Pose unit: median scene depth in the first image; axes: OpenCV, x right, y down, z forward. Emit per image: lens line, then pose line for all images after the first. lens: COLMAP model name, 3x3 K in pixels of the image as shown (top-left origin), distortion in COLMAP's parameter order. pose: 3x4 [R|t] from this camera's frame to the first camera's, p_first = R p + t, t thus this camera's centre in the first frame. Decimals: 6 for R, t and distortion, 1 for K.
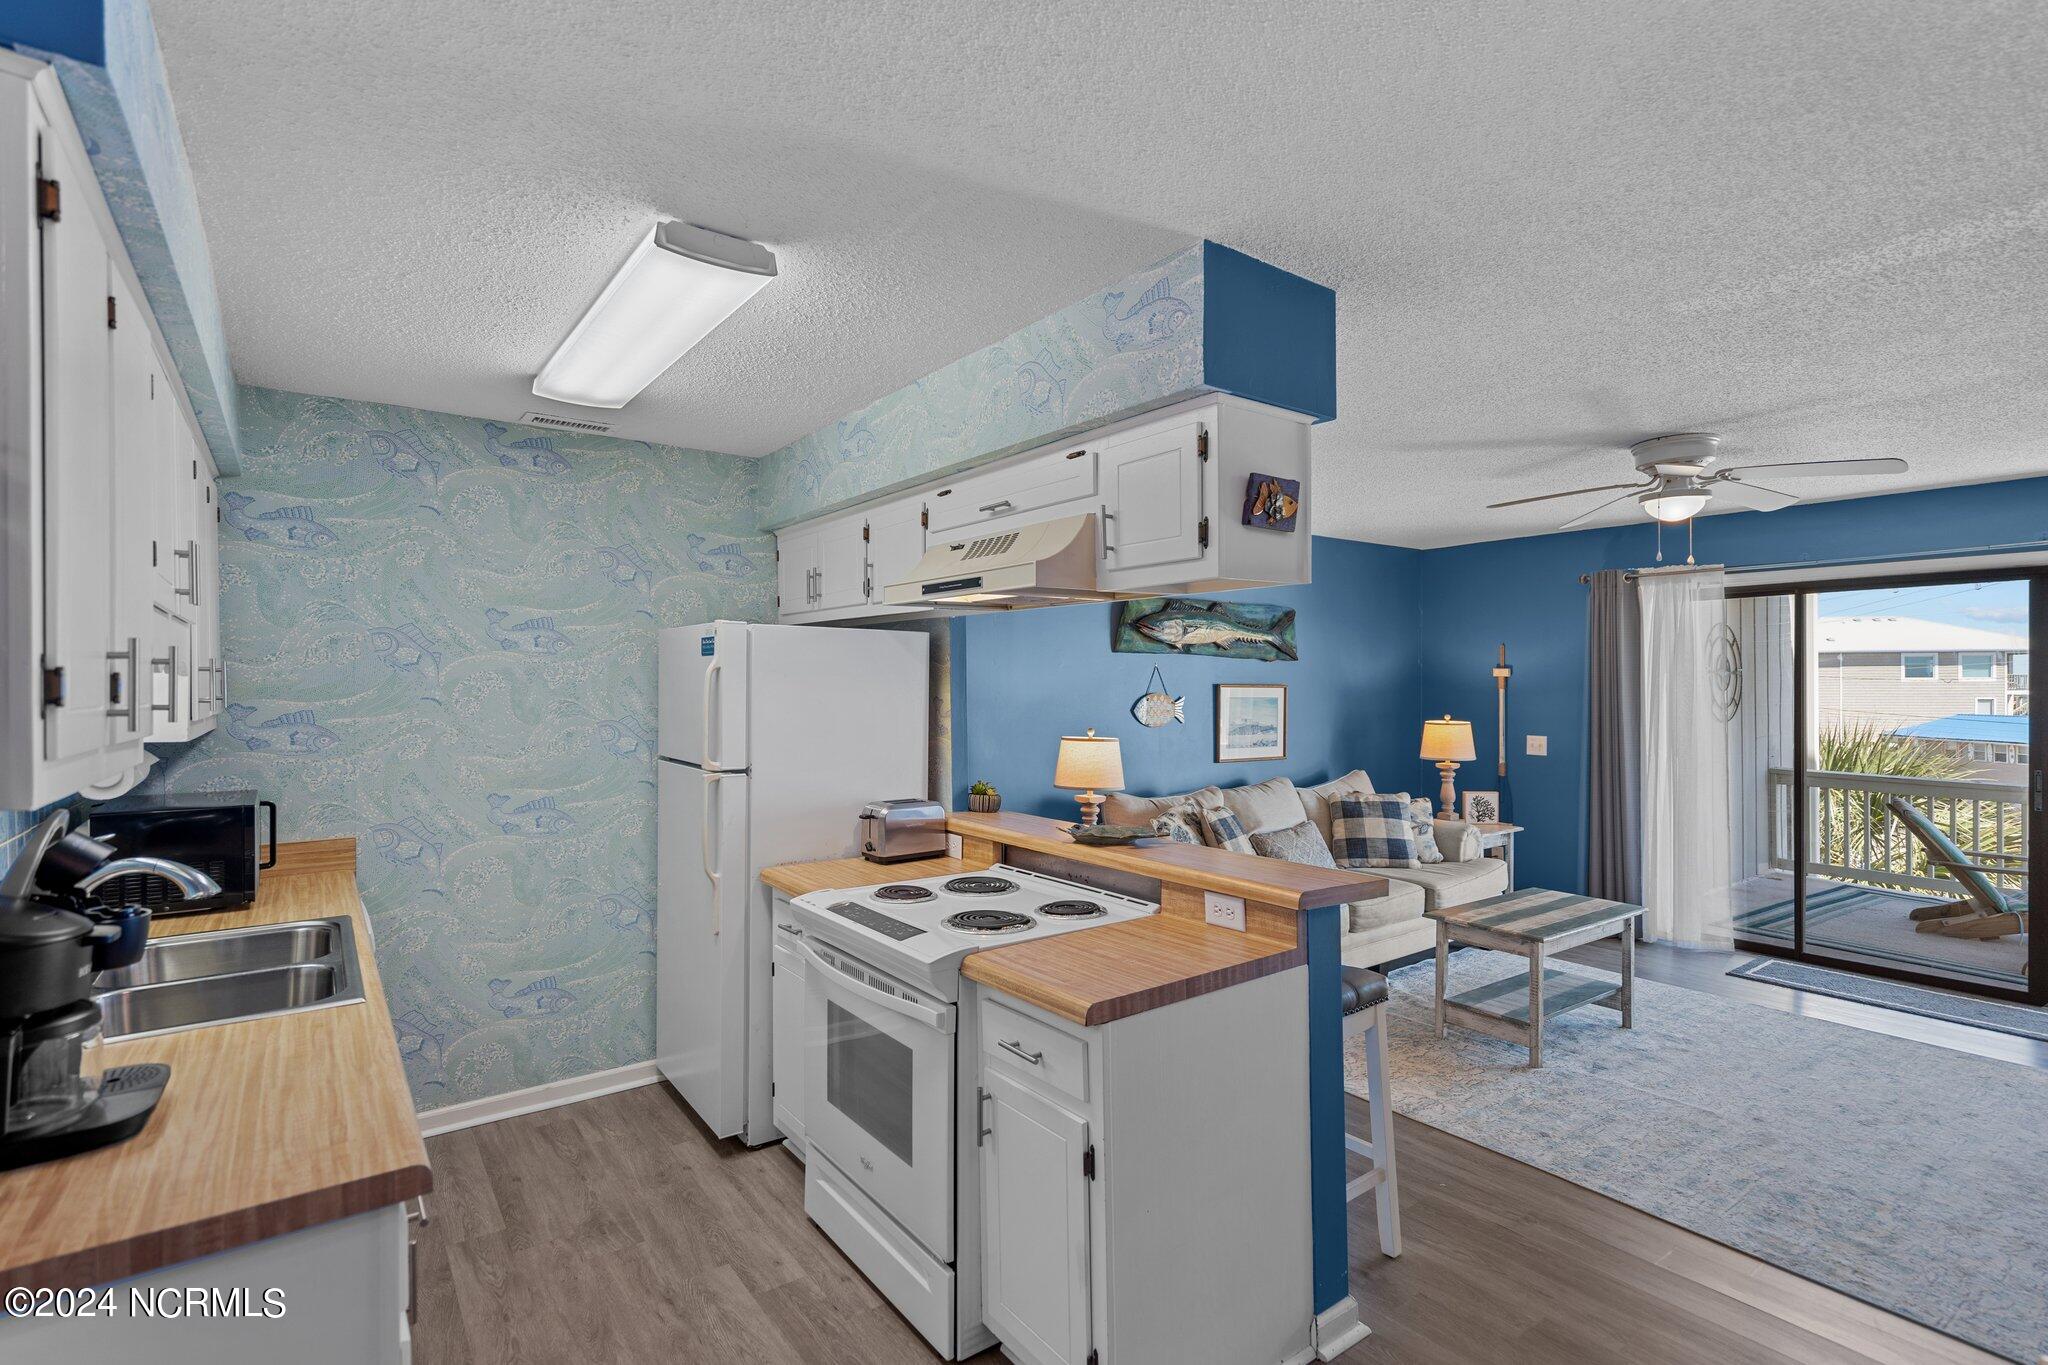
lens RADIAL K [[967.7, 0, 1021.6], [0, 967.7, 688.1], [0, 0, 1]] dist [0.000938, 0.000099]
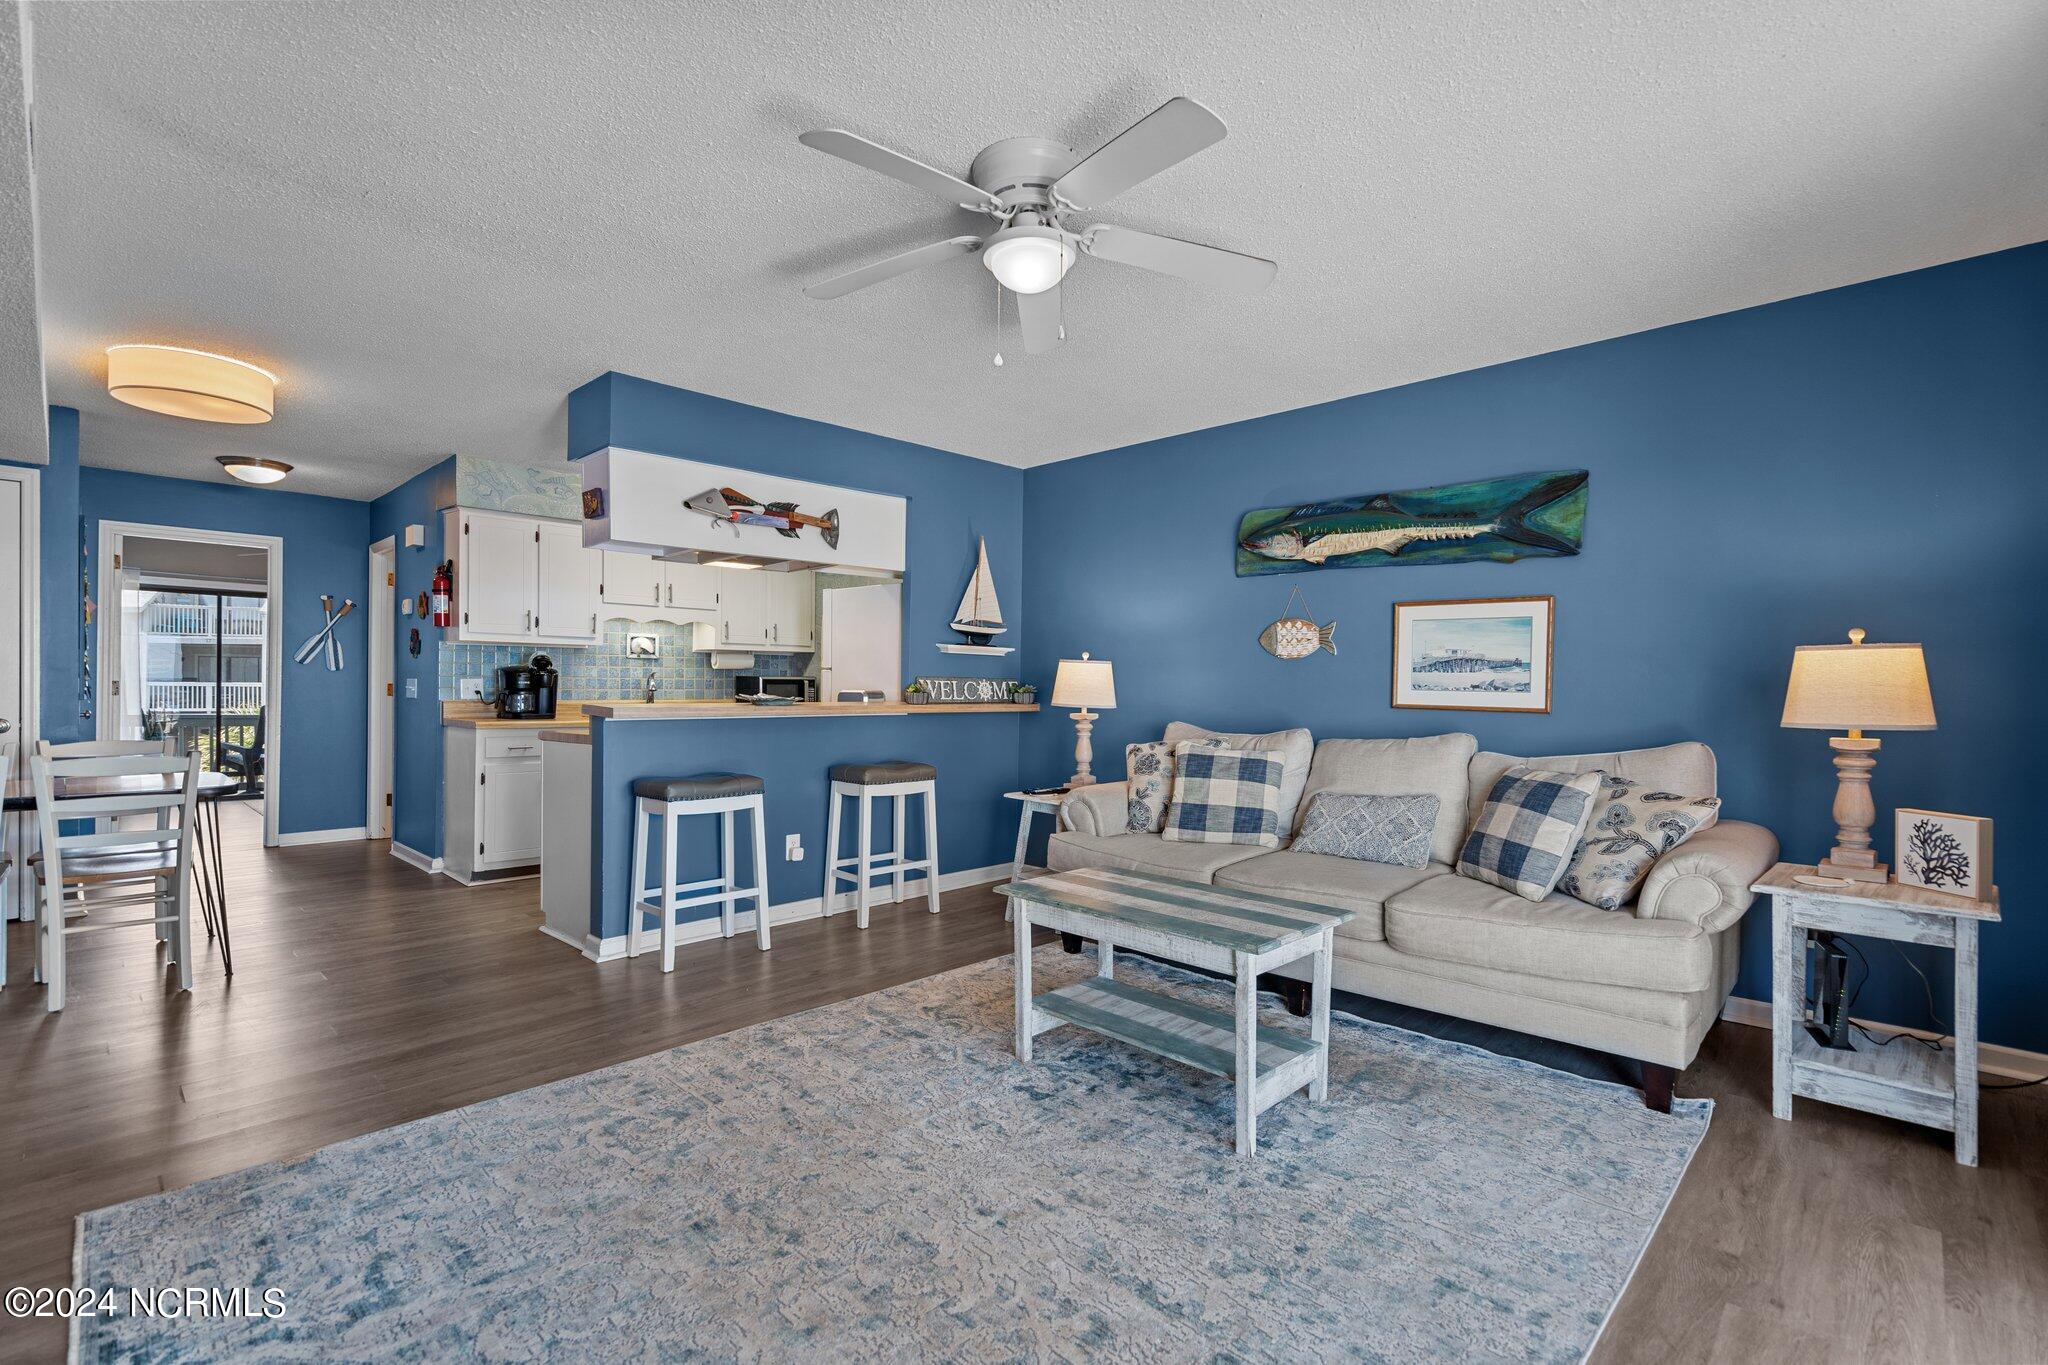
lens RADIAL K [[937.0, 0, 1022.3], [0, 937.0, 695.6], [0, 0, 1]] dist [-0.000269, 0.000466]
pose [[0.161800, 0.013108, -0.986737, 0.873822], [-0.011689, 0.999867, 0.011365, 0.062851], [0.986754, 0.009695, 0.161931, 0.602068]]
